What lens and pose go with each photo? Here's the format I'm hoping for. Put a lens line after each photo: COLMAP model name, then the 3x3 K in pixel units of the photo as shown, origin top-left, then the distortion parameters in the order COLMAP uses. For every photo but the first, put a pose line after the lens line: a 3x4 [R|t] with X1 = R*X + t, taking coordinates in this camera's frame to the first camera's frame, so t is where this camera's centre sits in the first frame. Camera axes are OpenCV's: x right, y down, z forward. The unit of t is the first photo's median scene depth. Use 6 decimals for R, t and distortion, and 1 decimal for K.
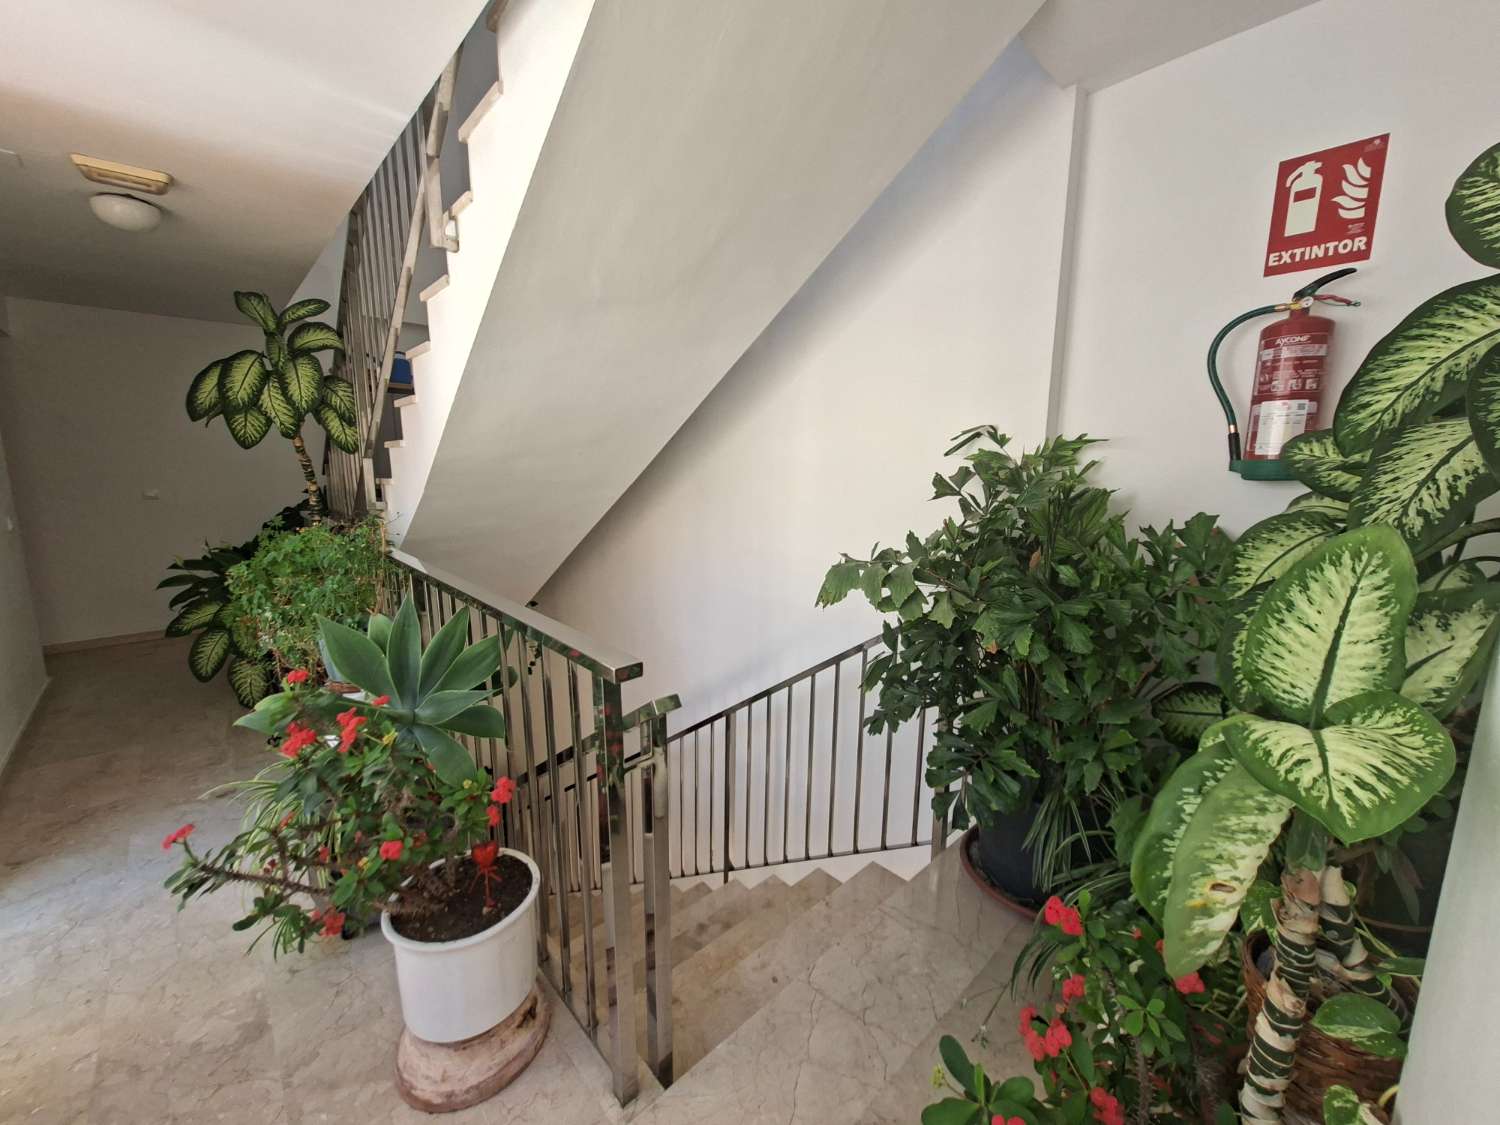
lens RADIAL K [[593.5, 0, 752.8], [0, 593.5, 562.9], [0, 0, 1]] dist [-0.005797, 0.000543]
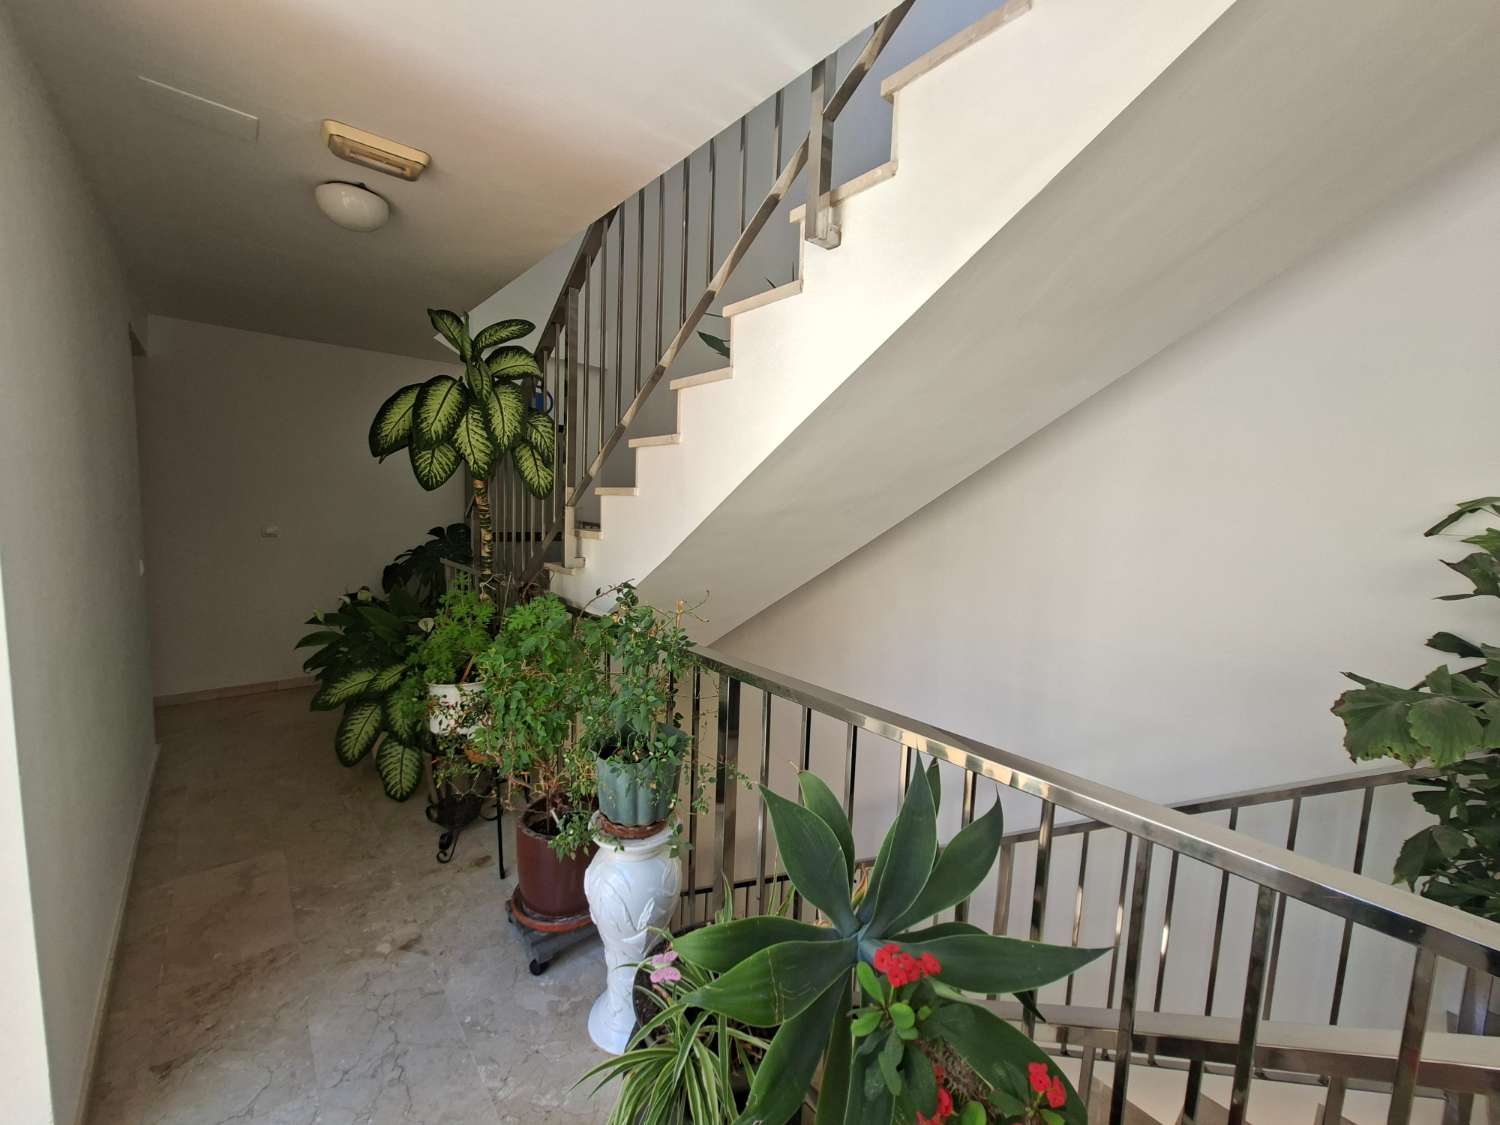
lens RADIAL K [[593.5, 0, 750.0], [0, 593.5, 561.7], [0, 0, 1]] dist [-0.005797, 0.000543]
pose [[0.998569, 0.035407, -0.040091, -0.638999], [-0.038178, 0.996773, -0.070605, -0.087132], [0.037461, 0.072034, 0.996698, 0.324691]]
